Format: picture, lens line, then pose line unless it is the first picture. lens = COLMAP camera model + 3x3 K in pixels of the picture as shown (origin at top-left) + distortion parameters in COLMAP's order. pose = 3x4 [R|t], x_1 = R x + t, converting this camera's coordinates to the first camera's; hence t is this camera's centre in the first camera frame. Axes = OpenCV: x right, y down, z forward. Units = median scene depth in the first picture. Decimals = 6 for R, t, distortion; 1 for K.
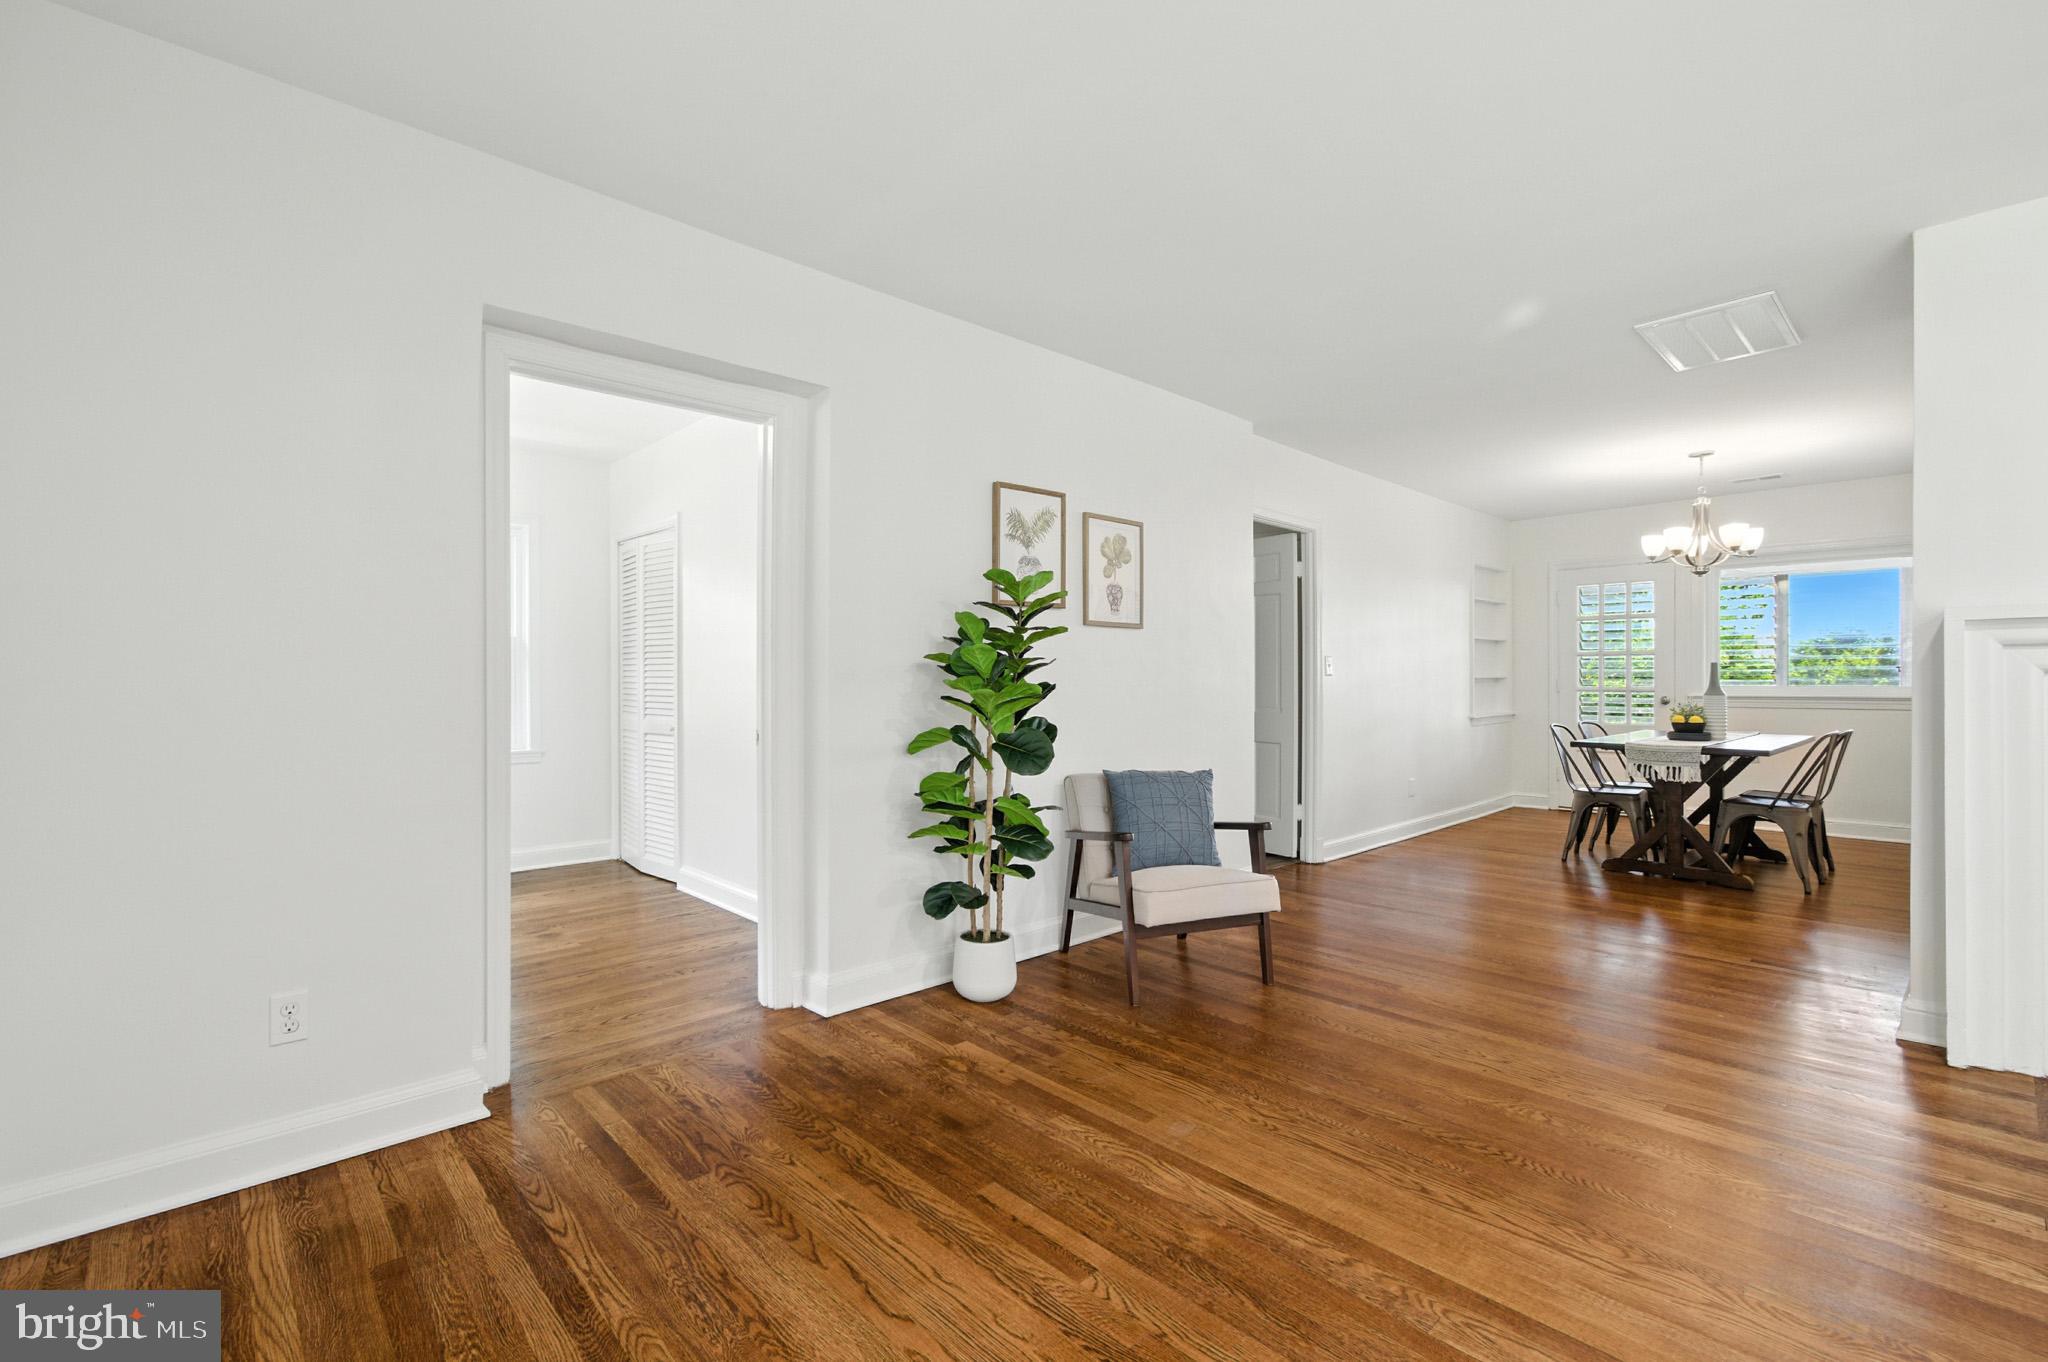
lens RADIAL K [[906.3, 0, 1024.9], [0, 906.3, 686.5], [0, 0, 1]] dist [-0.011072, 0.003145]
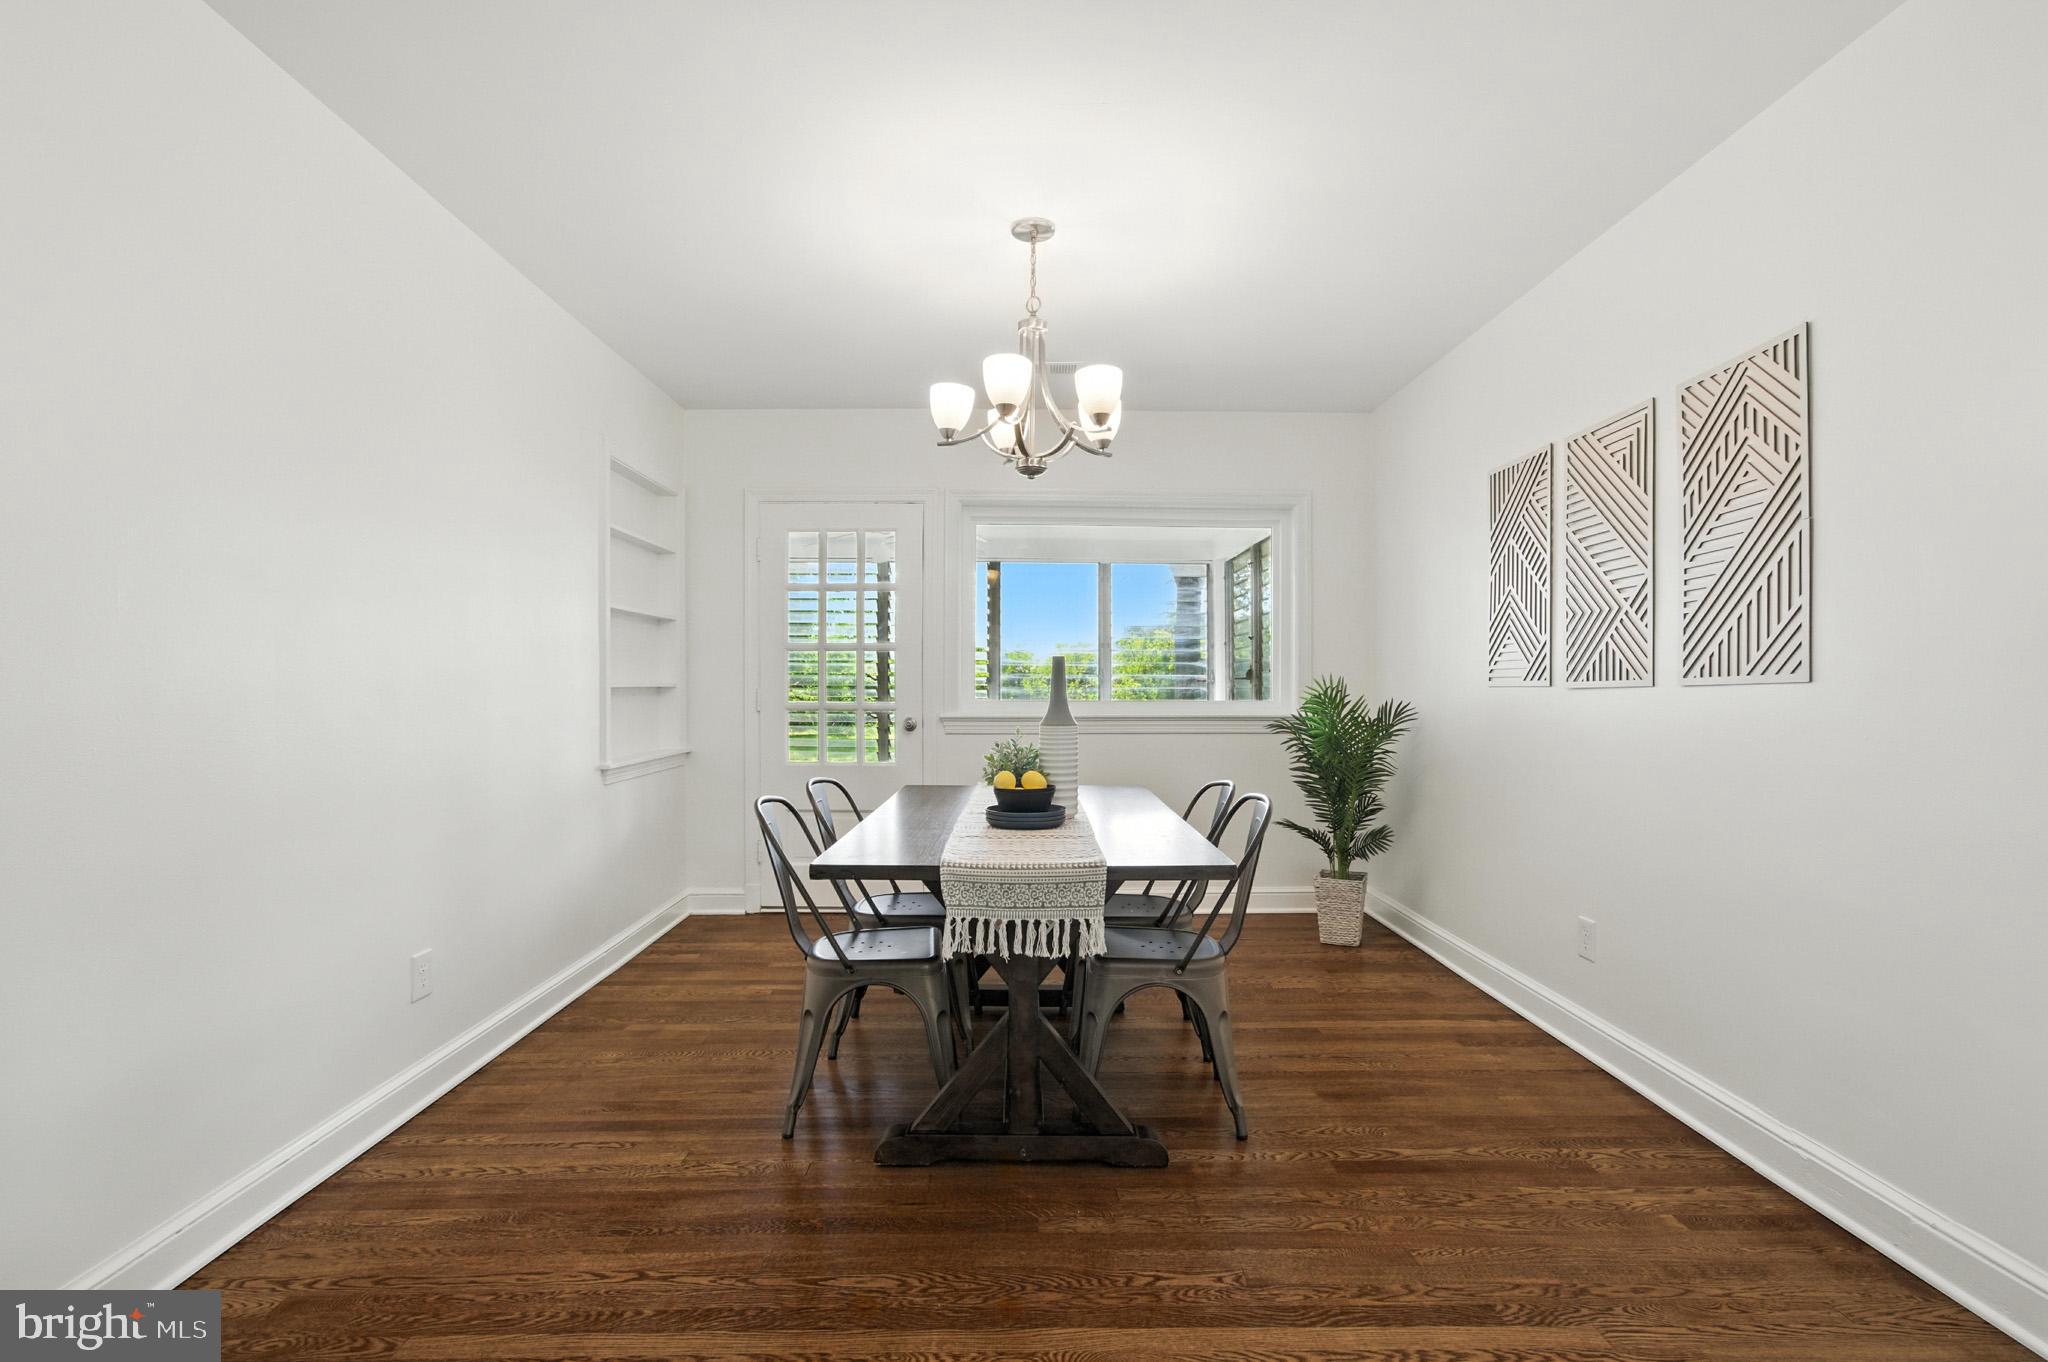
lens RADIAL K [[906.3, 0, 1024.1], [0, 906.3, 684.4], [0, 0, 1]] dist [-0.011072, 0.003145]
pose [[0.678425, 0.006973, 0.734637, 0.560762], [0.001880, 0.999935, -0.011227, -0.009729], [-0.734667, 0.008998, 0.678368, 0.968533]]
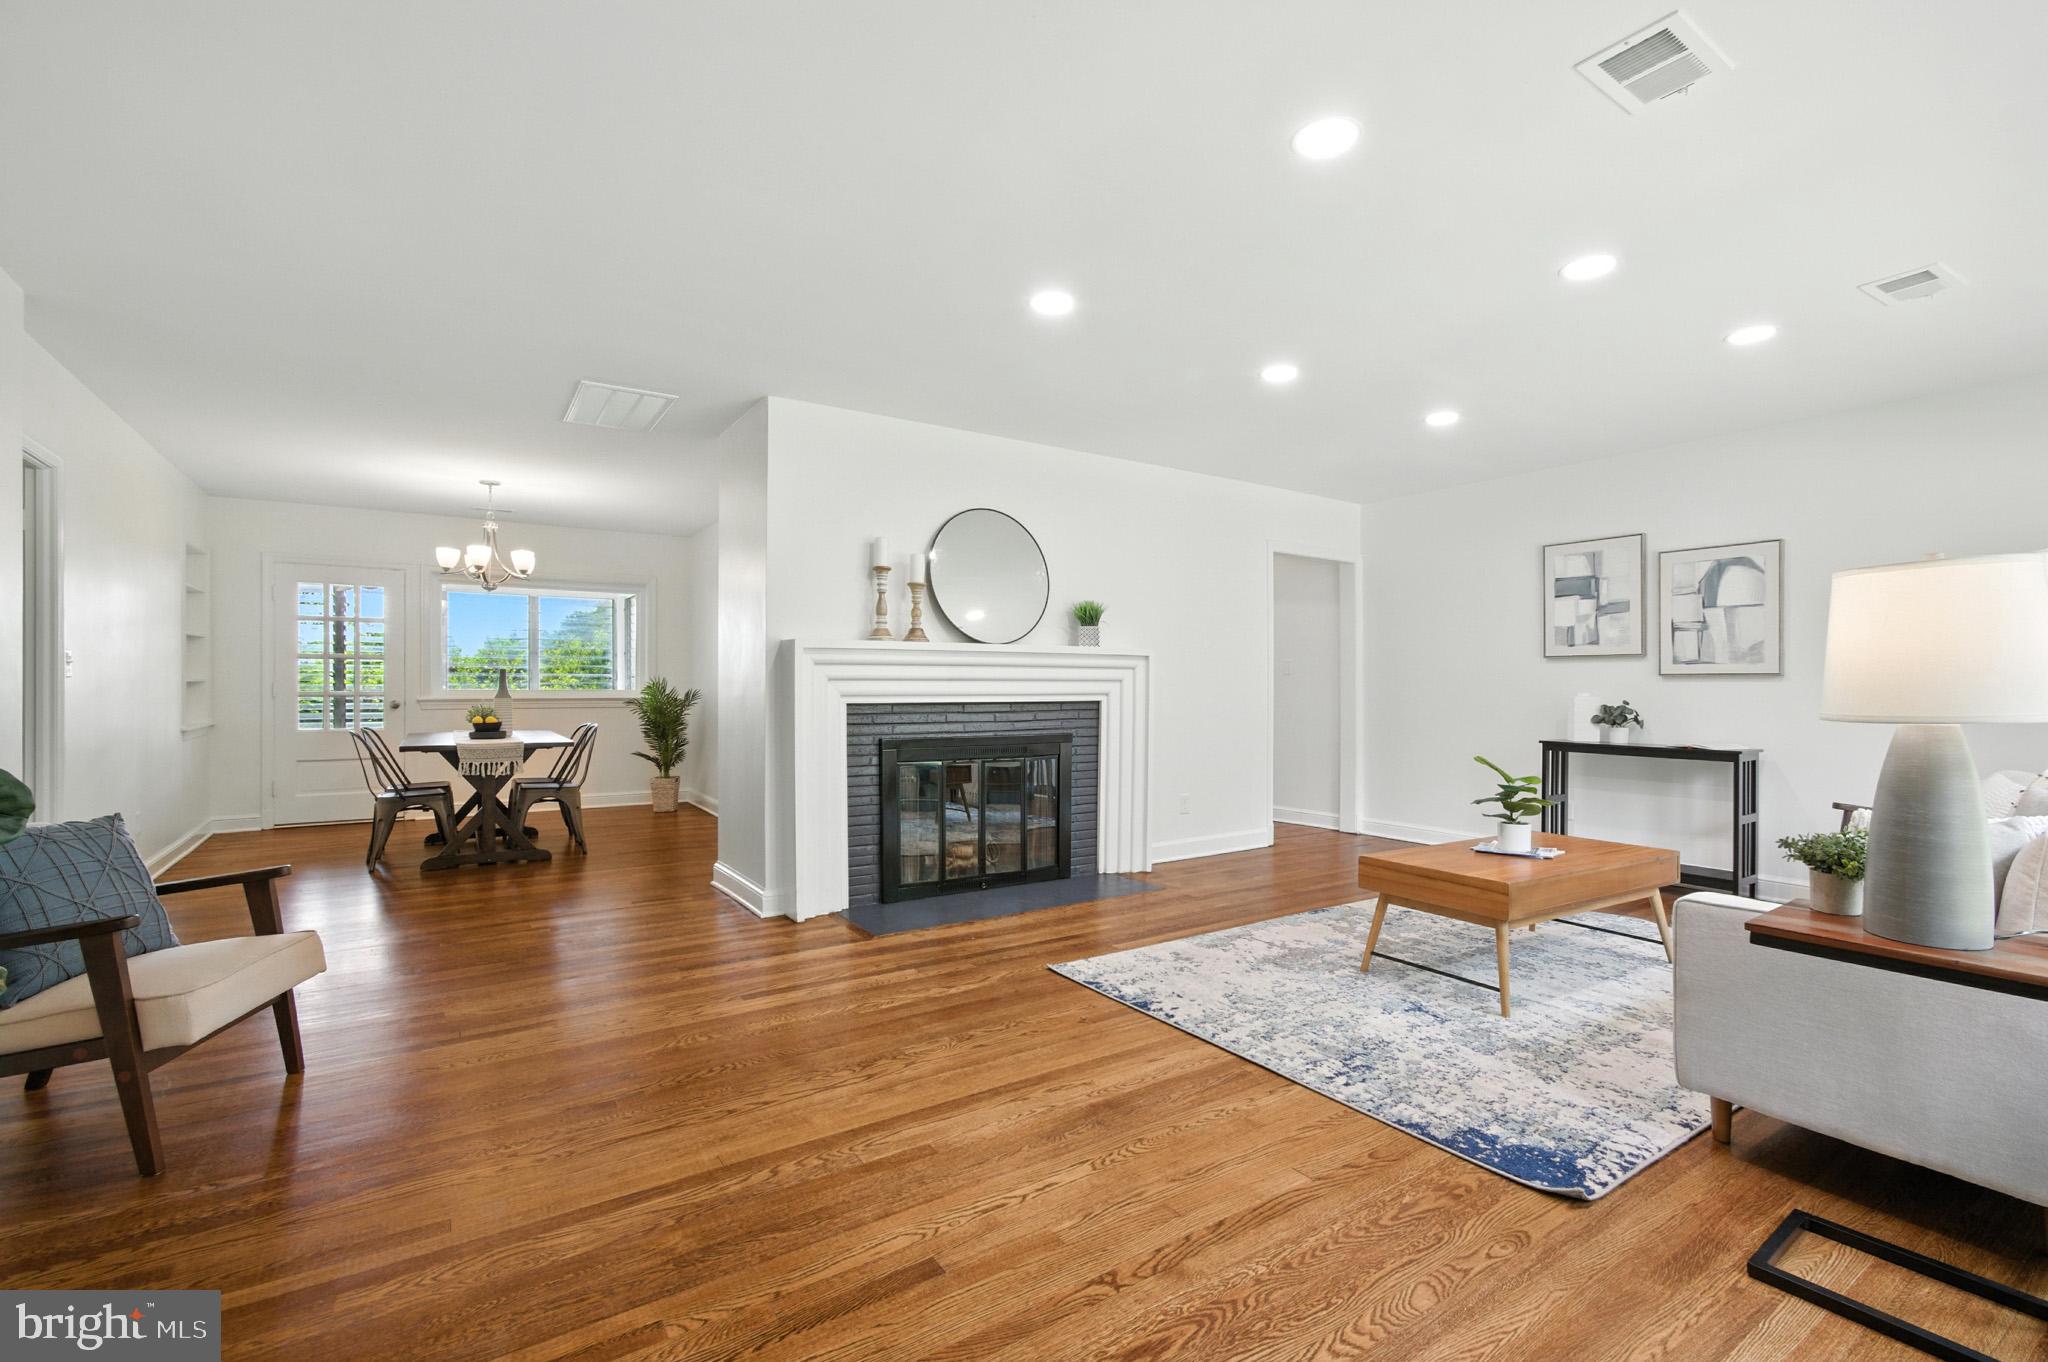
lens RADIAL K [[906.3, 0, 1034.5], [0, 906.3, 686.8], [0, 0, 1]] dist [-0.011072, 0.003145]
pose [[0.158958, 0.001485, 0.987284, -0.359377], [0.004215, 0.999989, -0.002183, 0.001272], [-0.987276, 0.004508, 0.158950, 0.221292]]
